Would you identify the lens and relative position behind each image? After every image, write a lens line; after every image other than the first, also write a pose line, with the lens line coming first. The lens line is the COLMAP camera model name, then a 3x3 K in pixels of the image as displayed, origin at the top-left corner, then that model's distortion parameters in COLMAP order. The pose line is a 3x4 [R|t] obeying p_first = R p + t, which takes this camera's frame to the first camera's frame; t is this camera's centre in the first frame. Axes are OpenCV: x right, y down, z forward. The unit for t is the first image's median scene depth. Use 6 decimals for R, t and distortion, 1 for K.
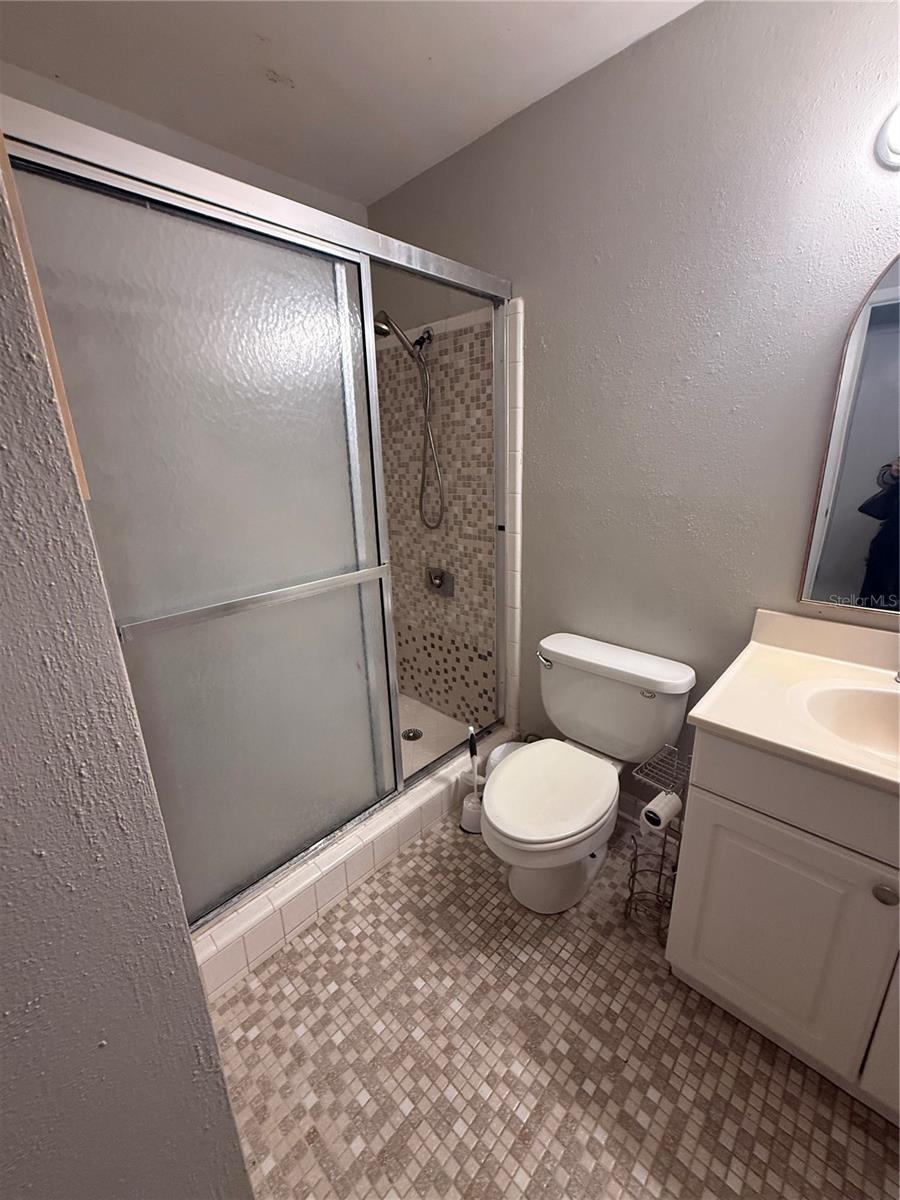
lens RADIAL K [[476.0, 0, 447.7], [0, 476.0, 599.9], [0, 0, 1]] dist [0.001068, -0.000183]
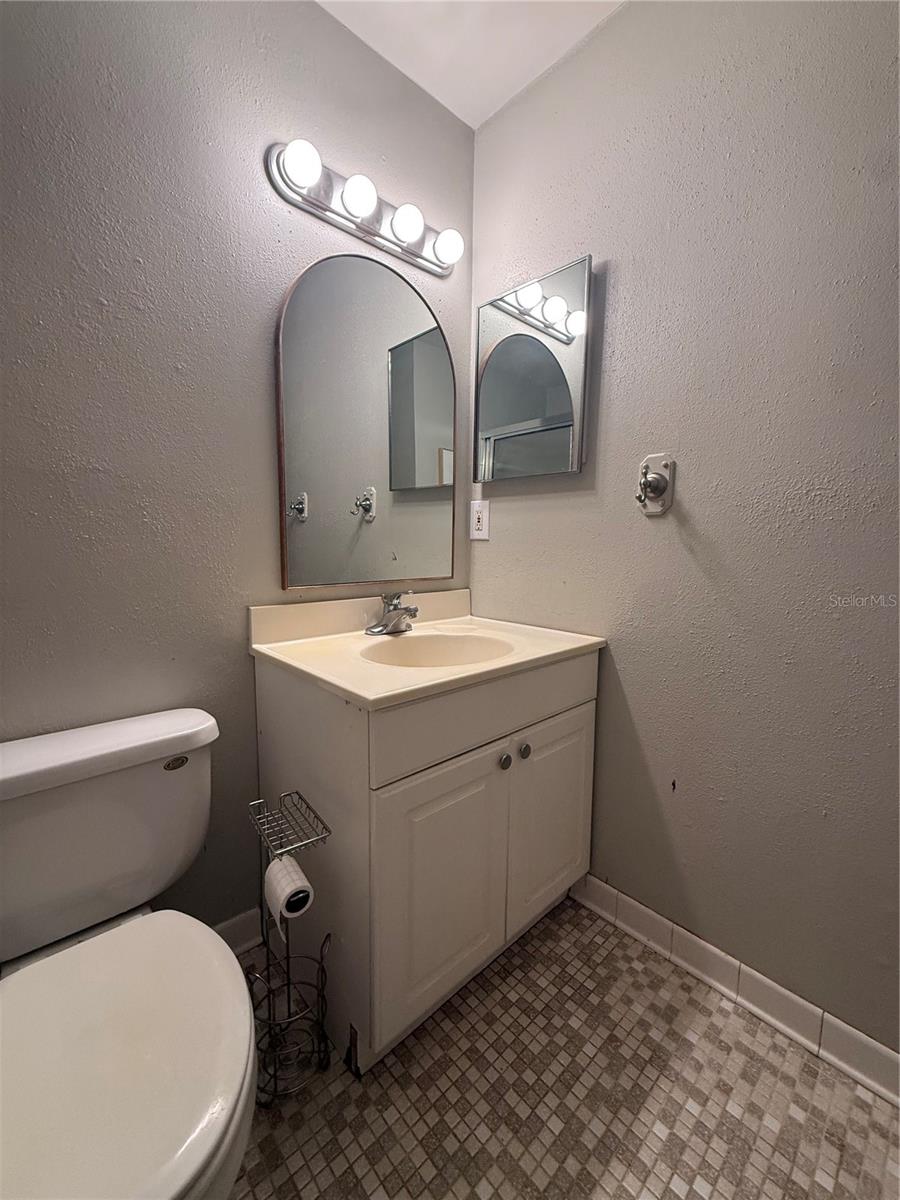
lens RADIAL K [[476.0, 0, 448.4], [0, 476.0, 598.6], [0, 0, 1]] dist [0.001068, -0.000183]
pose [[0.058752, -0.083752, 0.994753, -0.216506], [0.272483, 0.959981, 0.064731, 0.050320], [-0.960365, 0.267250, 0.079222, 0.629229]]
